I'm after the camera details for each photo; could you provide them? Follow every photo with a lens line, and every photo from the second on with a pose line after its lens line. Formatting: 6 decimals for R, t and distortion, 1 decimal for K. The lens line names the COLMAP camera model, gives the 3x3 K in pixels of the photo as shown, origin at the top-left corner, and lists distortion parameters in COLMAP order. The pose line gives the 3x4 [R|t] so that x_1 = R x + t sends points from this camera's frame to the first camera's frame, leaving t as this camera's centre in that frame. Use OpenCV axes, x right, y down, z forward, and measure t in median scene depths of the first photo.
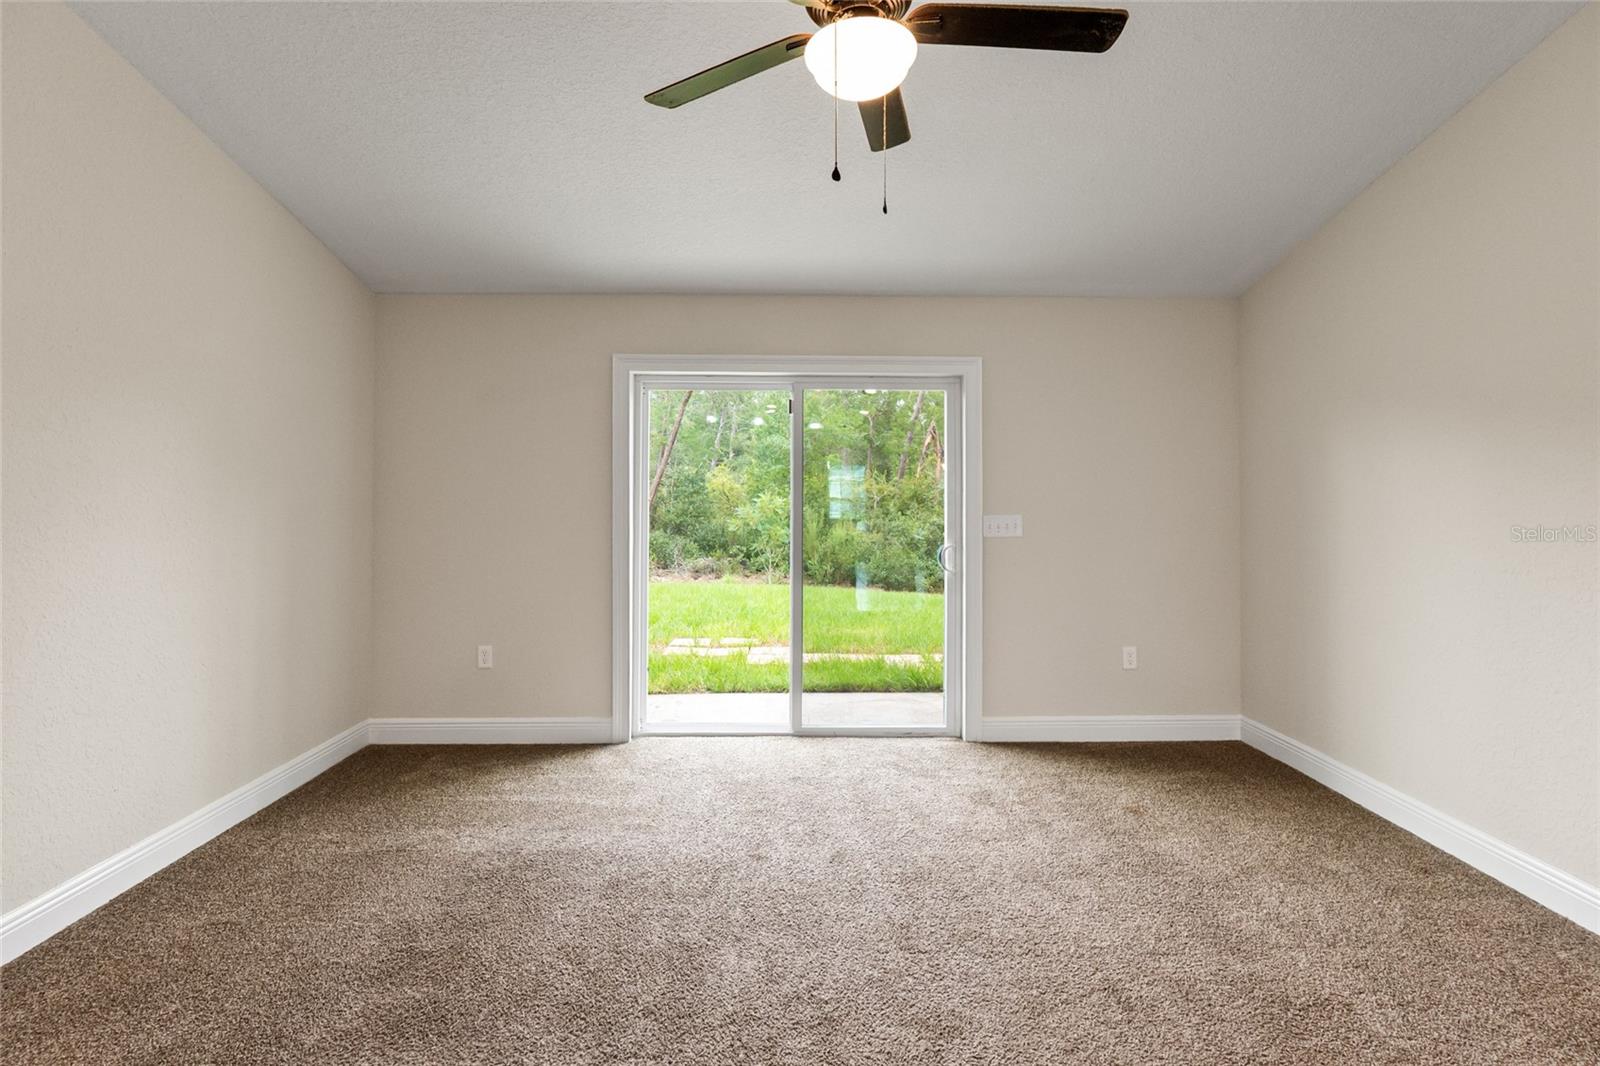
lens RADIAL K [[762.8, 0, 800.0], [0, 762.8, 489.2], [0, 0, 1]] dist [-0.005575, 0.000709]
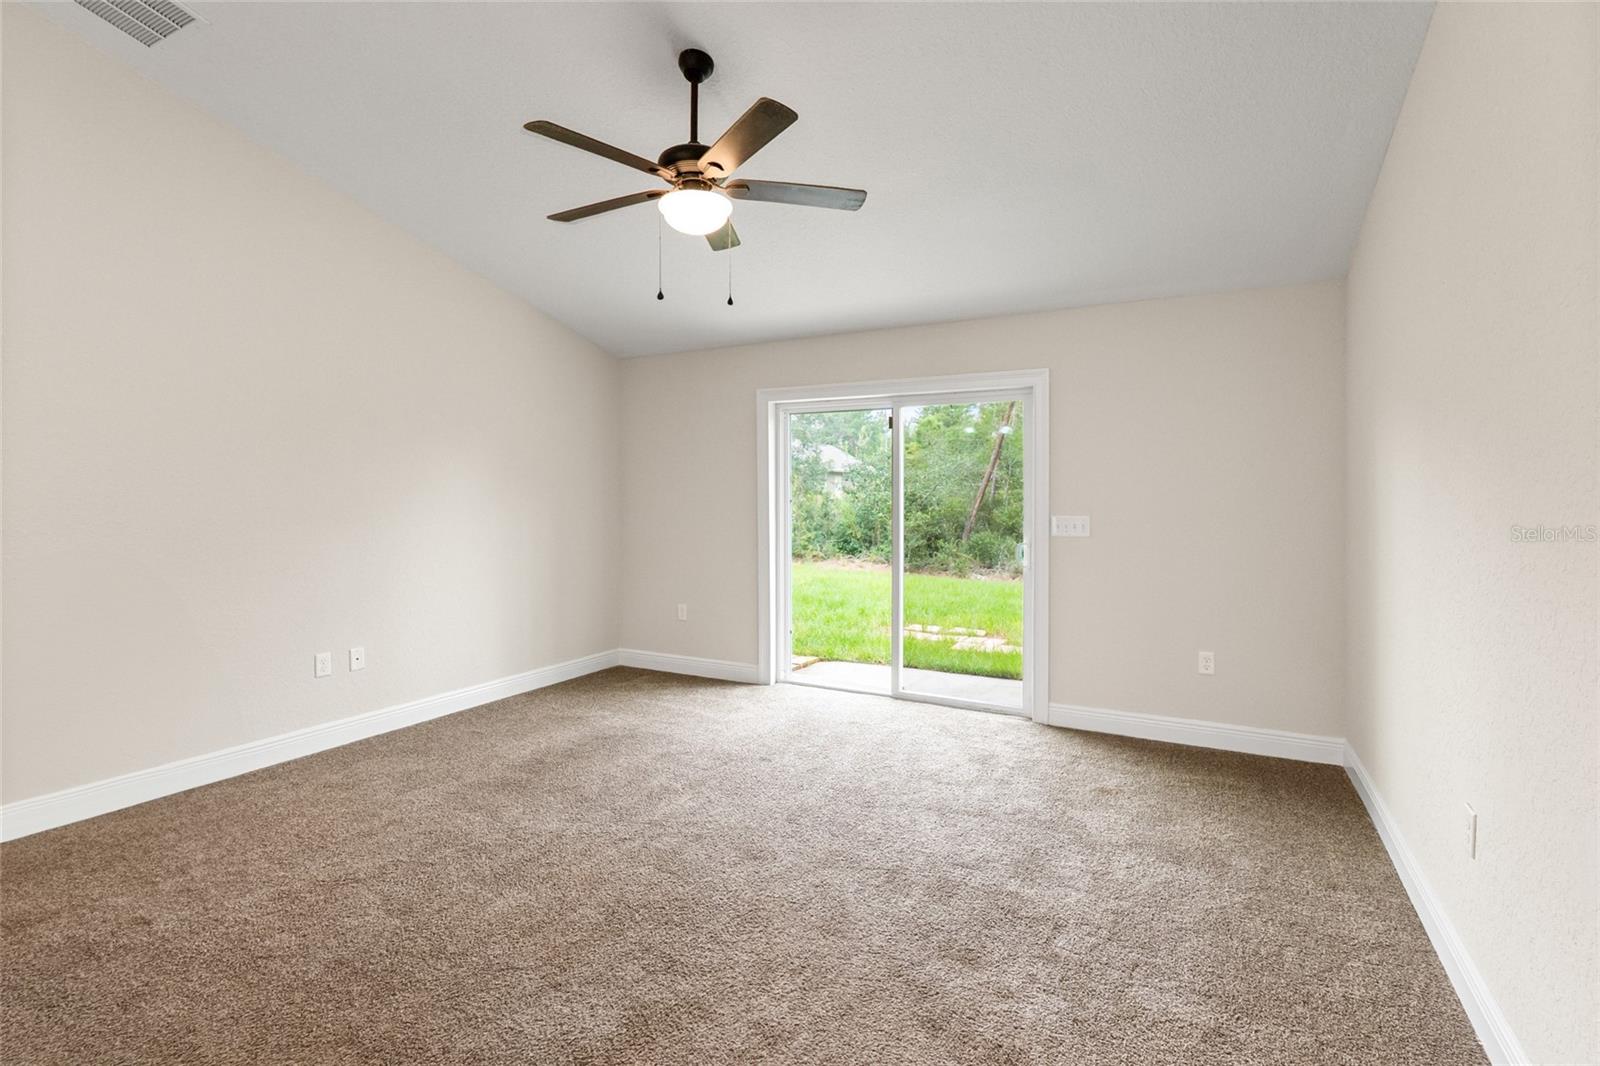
lens RADIAL K [[759.9, 0, 796.0], [0, 759.9, 517.1], [0, 0, 1]] dist [0.001998, 0.000128]
pose [[0.868290, 0.012423, -0.495901, 0.515012], [0.004448, 0.999451, 0.032827, -0.000745], [0.496037, -0.030709, 0.867758, -0.119714]]
